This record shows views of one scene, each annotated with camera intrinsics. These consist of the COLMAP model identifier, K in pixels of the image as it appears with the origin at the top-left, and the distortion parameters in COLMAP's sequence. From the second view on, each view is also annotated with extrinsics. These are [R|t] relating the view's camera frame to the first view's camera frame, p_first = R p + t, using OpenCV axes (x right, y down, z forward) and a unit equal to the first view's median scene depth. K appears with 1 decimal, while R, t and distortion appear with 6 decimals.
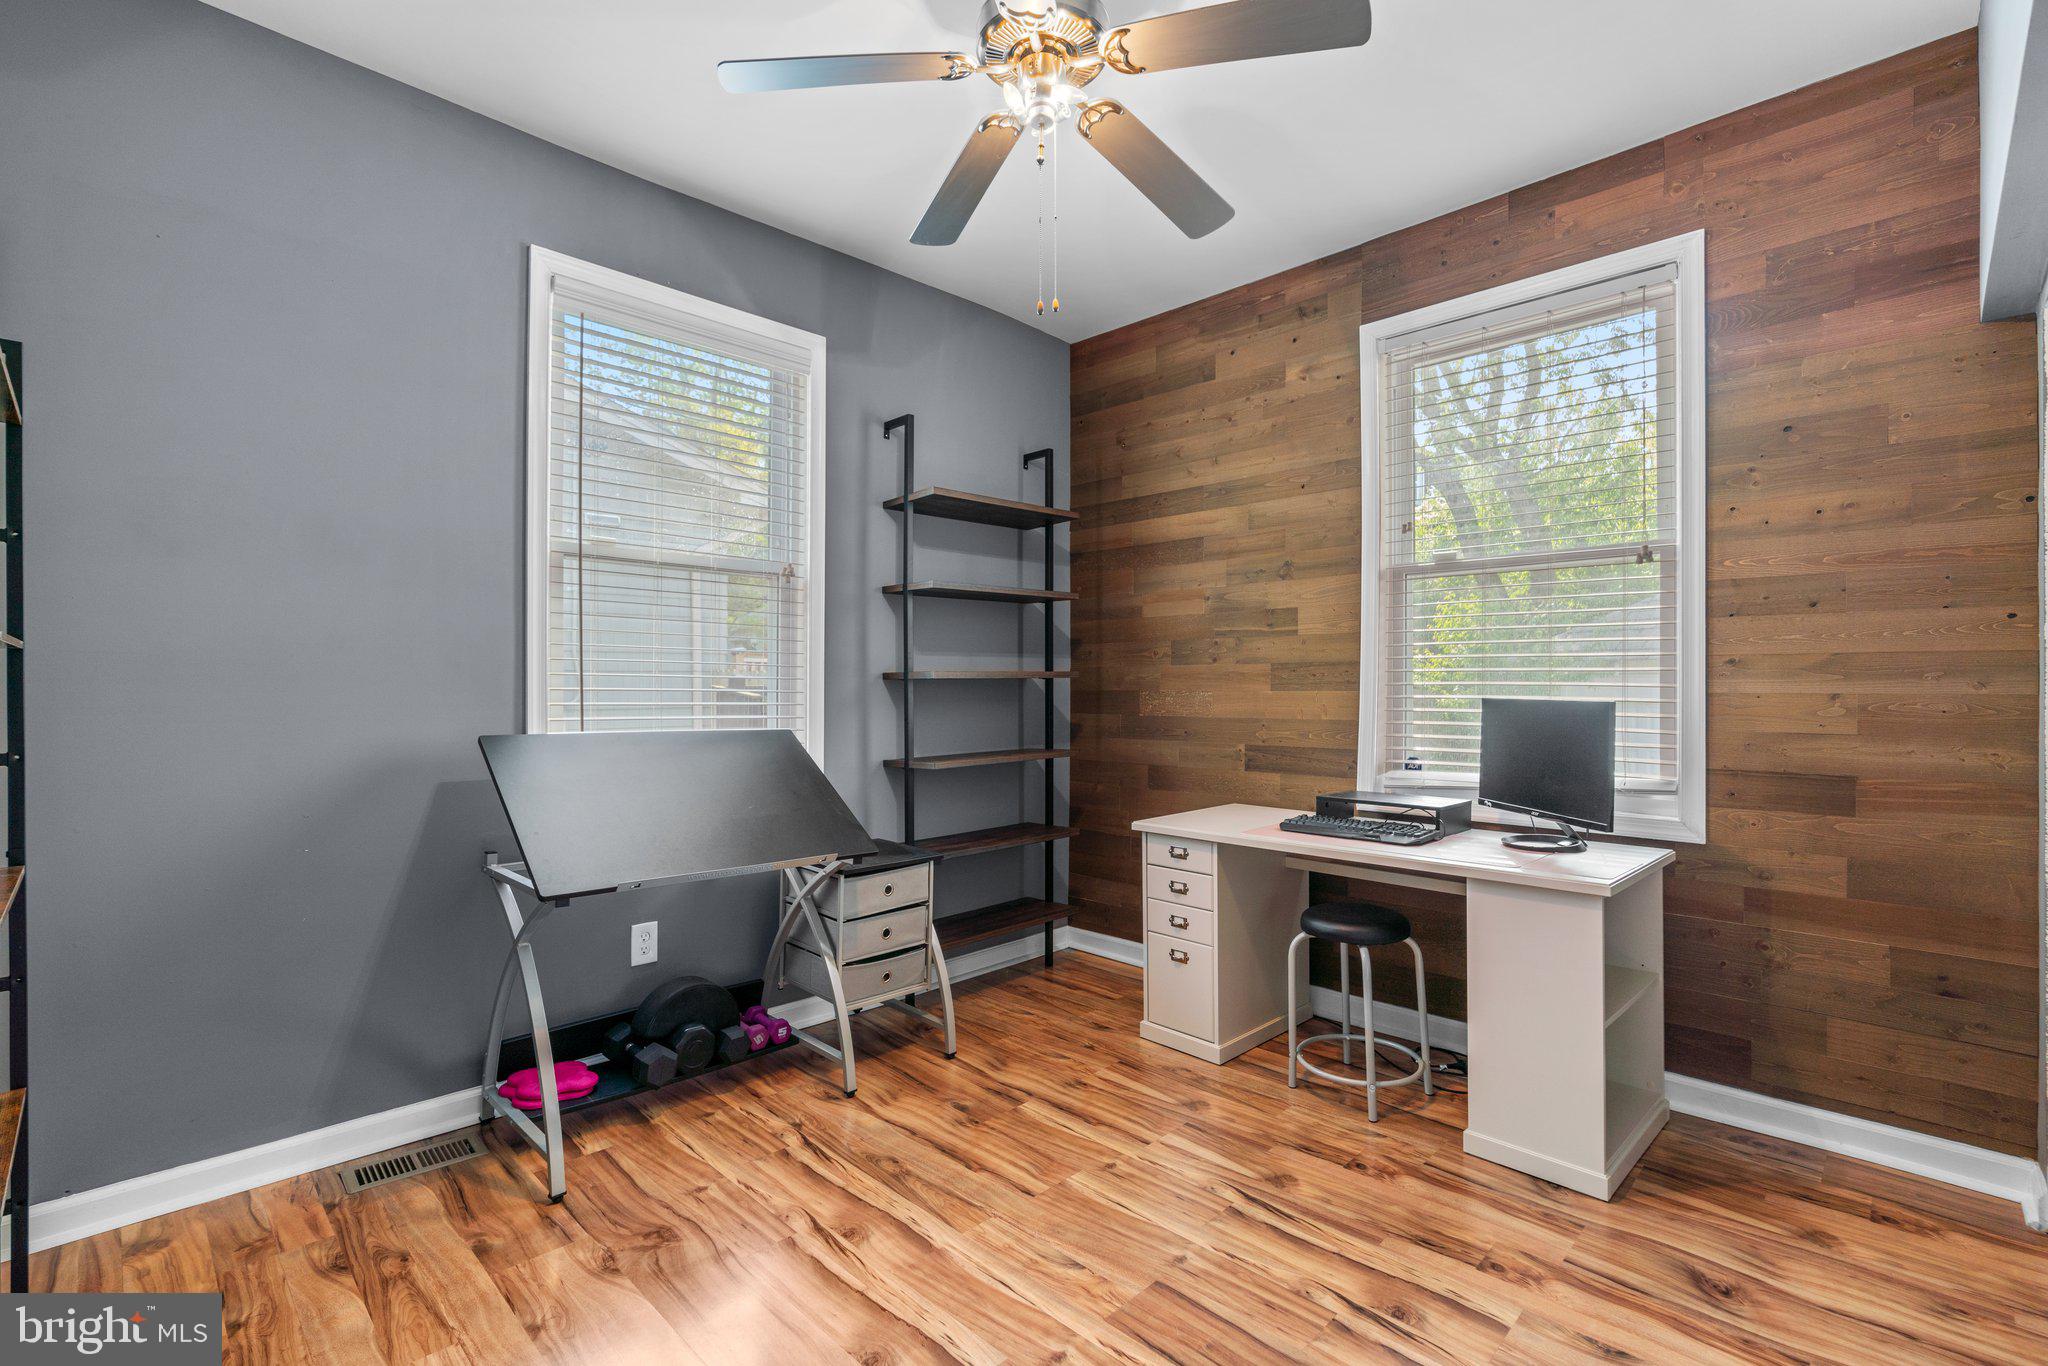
lens RADIAL K [[934.6, 0, 1011.0], [0, 934.6, 688.0], [0, 0, 1]] dist [-0.014612, 0.005666]
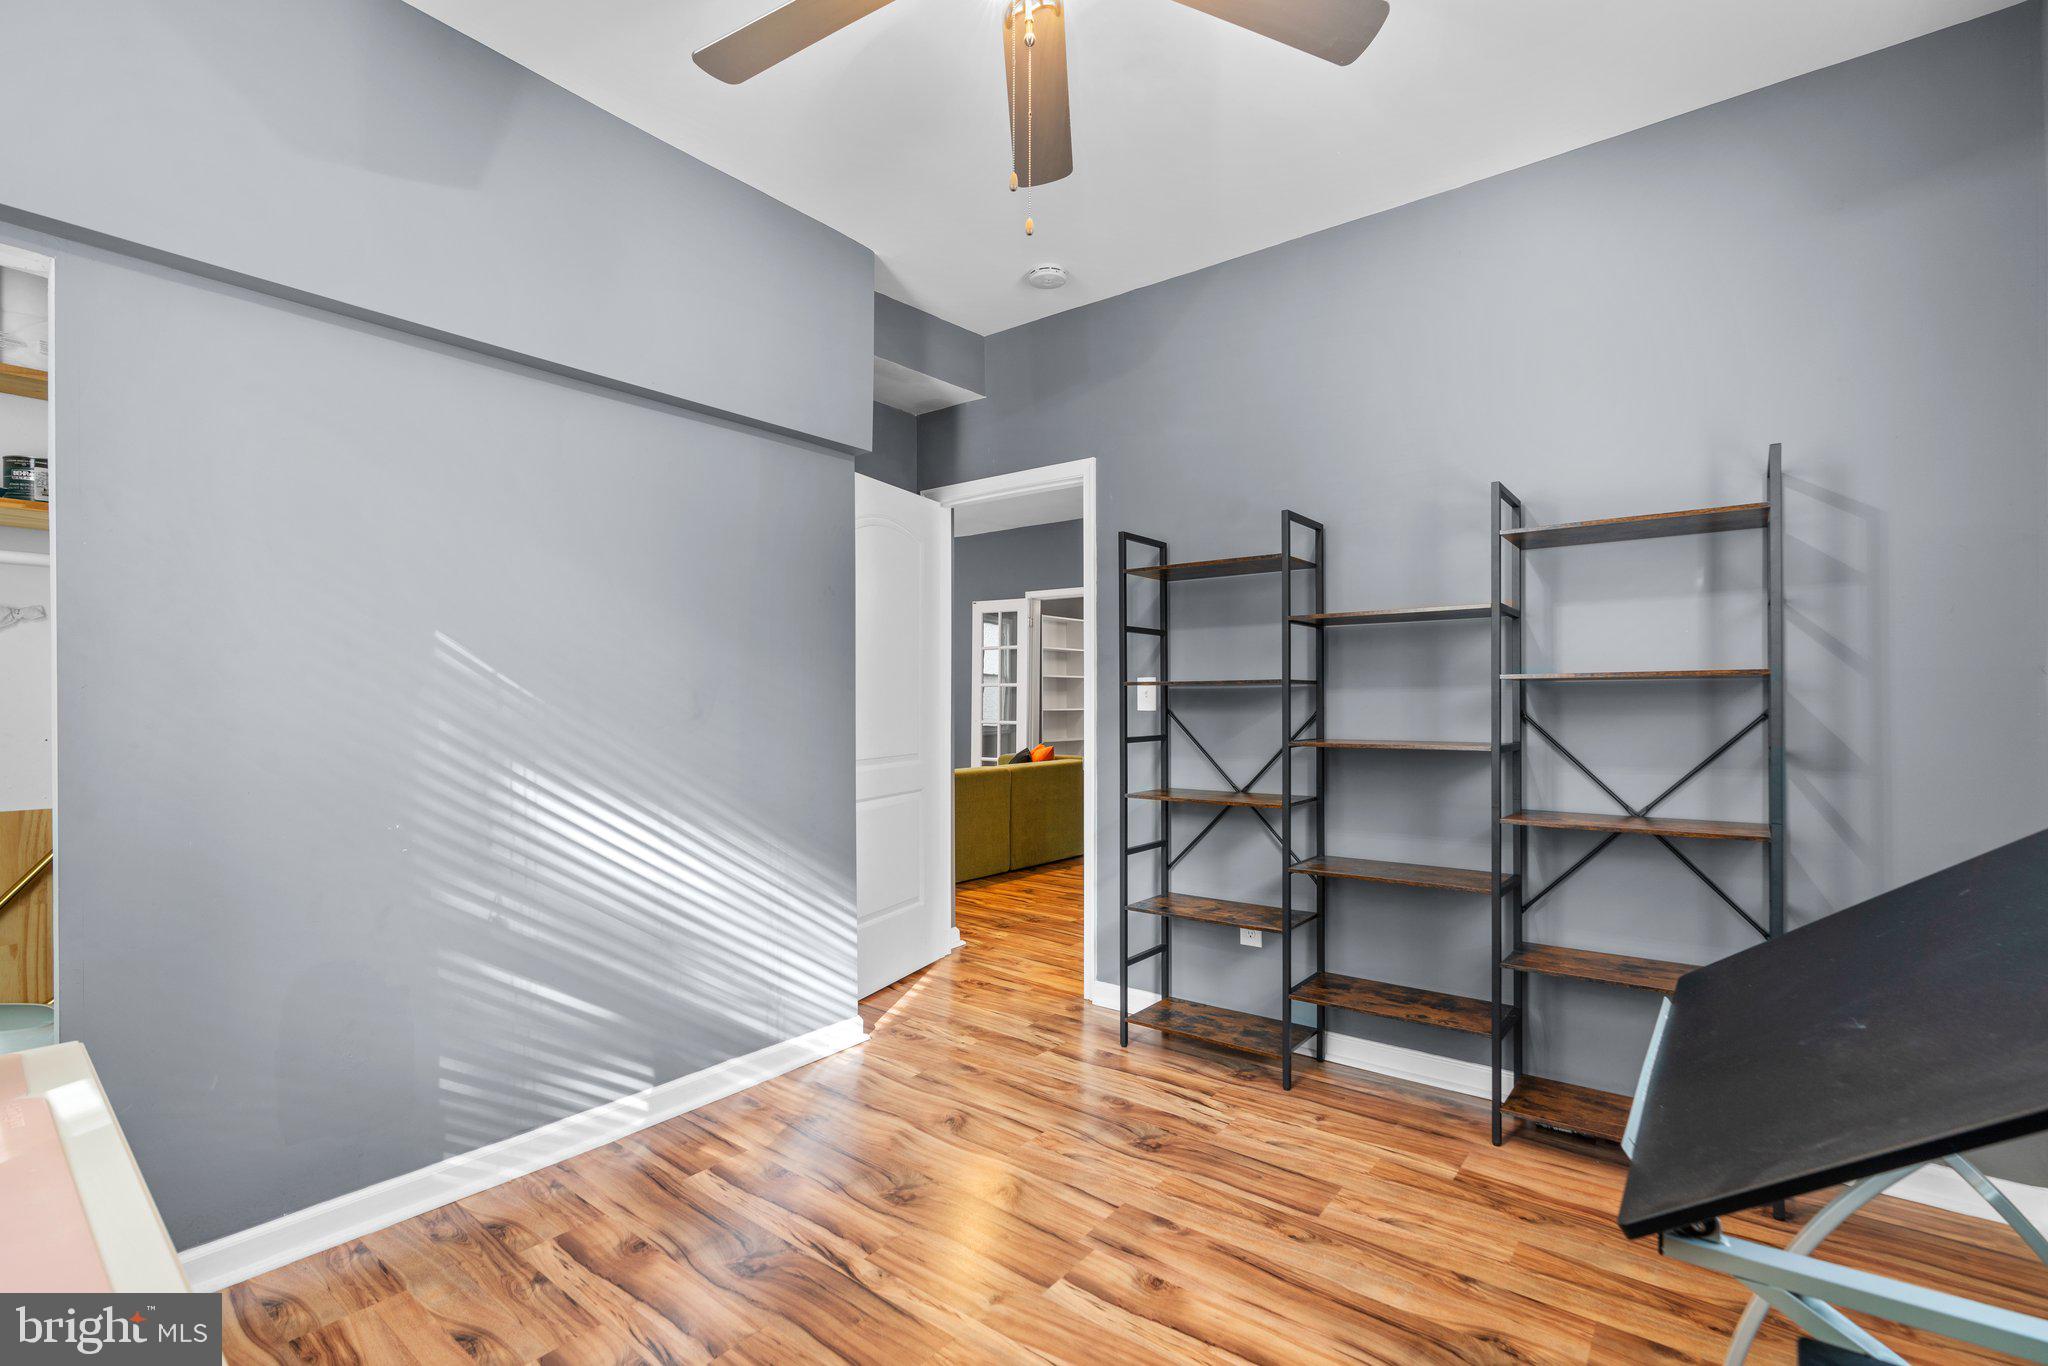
lens RADIAL K [[934.6, 0, 1036.9], [0, 934.6, 685.6], [0, 0, 1]] dist [-0.014612, 0.005666]
pose [[-0.990005, -0.004910, -0.140946, 0.097363], [-0.003630, 0.999950, -0.009333, -0.006110], [0.140985, -0.008728, -0.989973, 1.252513]]
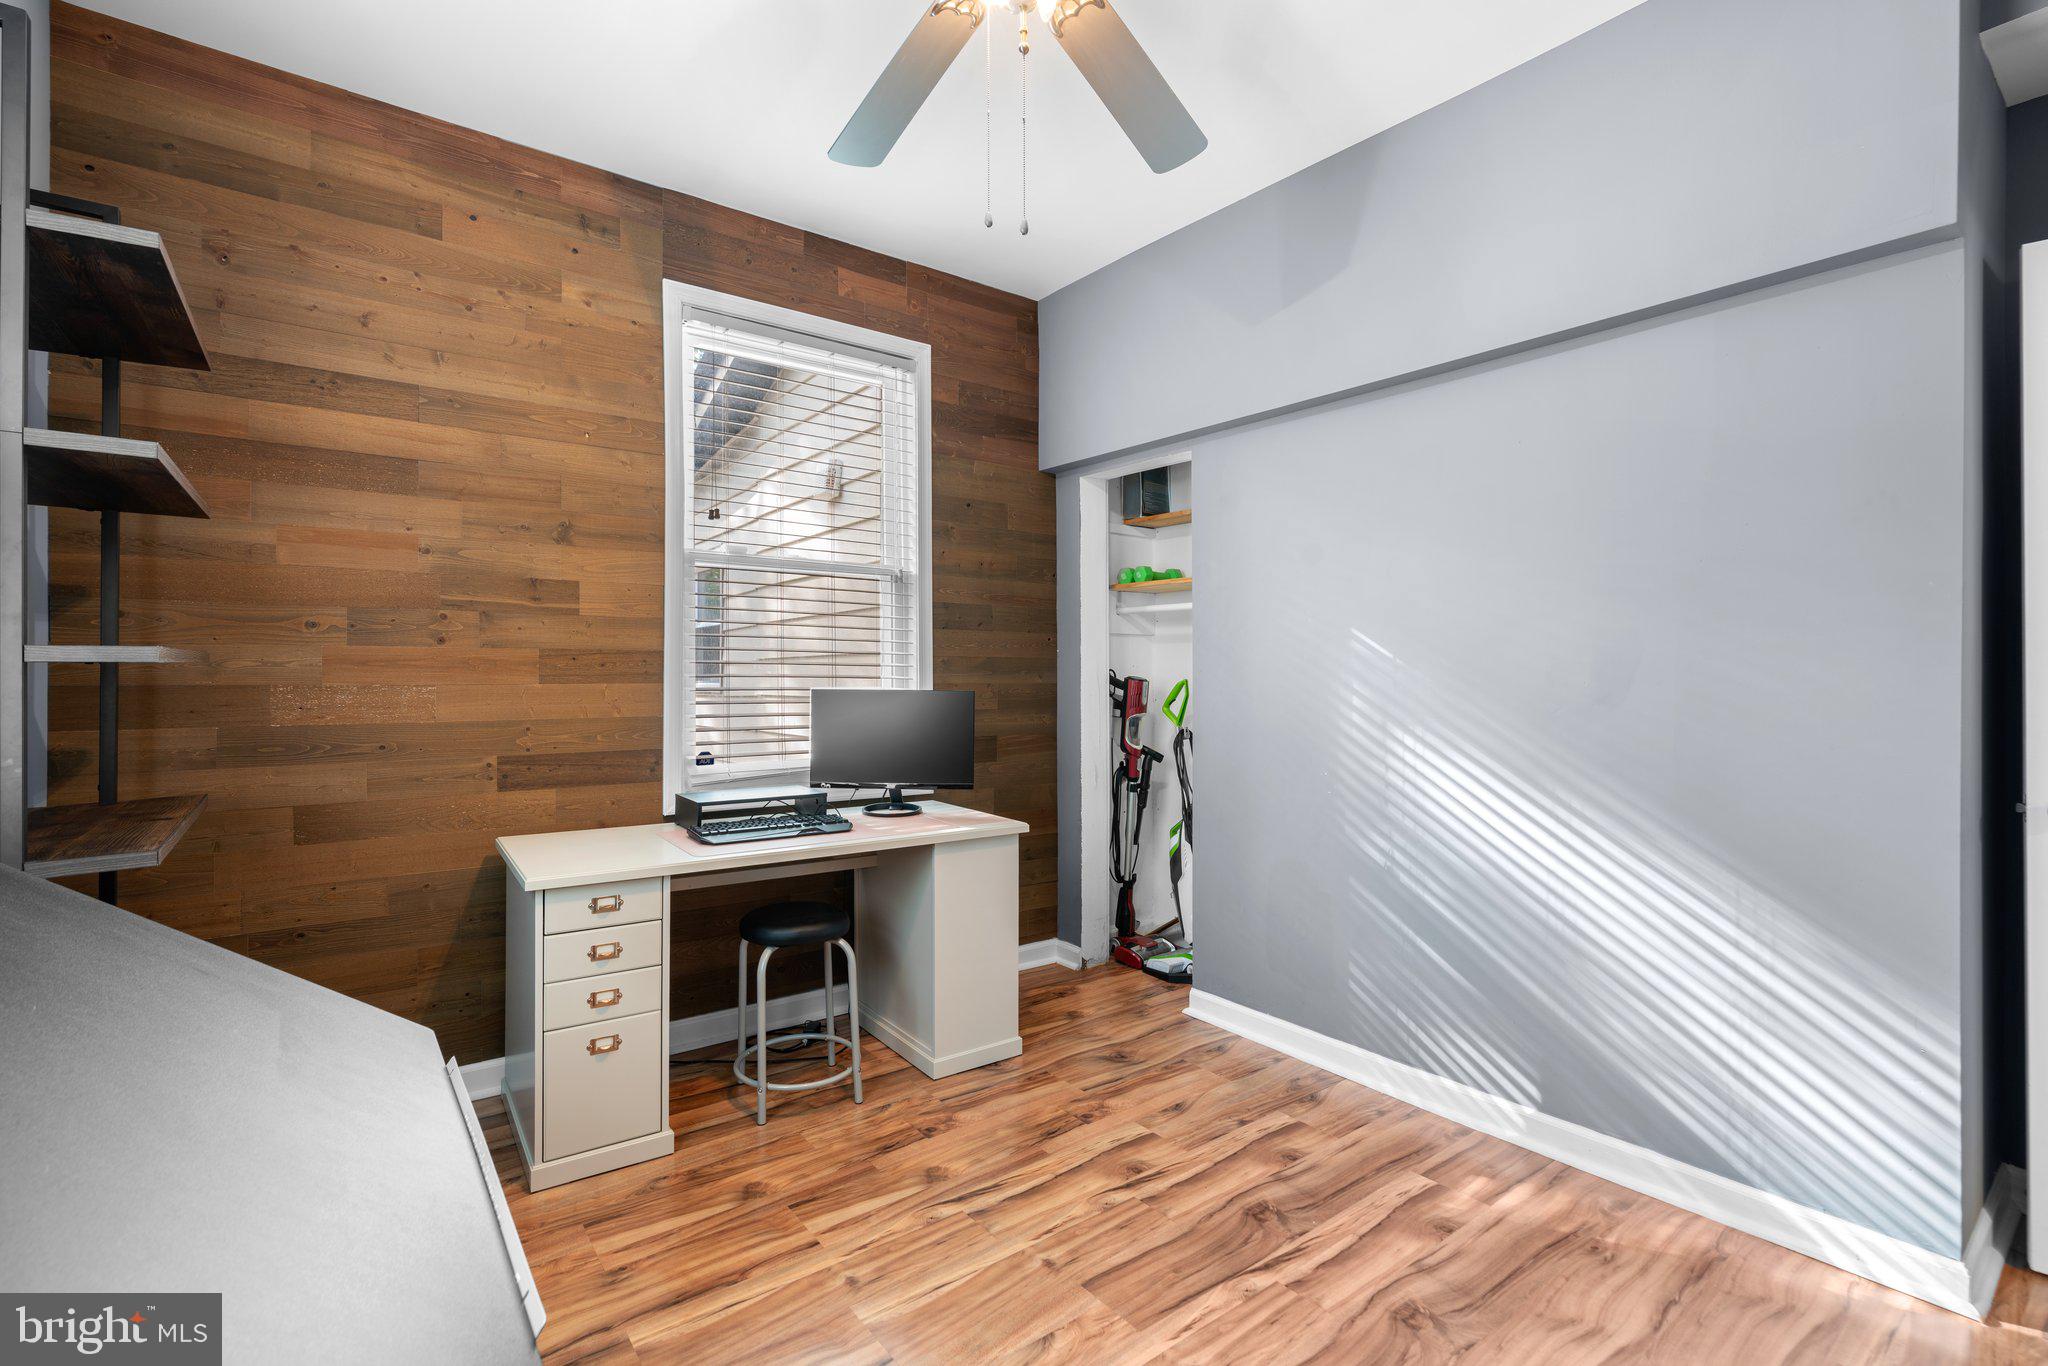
lens RADIAL K [[934.6, 0, 1027.5], [0, 934.6, 677.6], [0, 0, 1]] dist [-0.014612, 0.005666]
pose [[0.121485, -0.000602, 0.992593, -0.549506], [-0.000345, 1.000000, 0.000649, -0.003647], [-0.992593, -0.000422, 0.121485, 0.623757]]
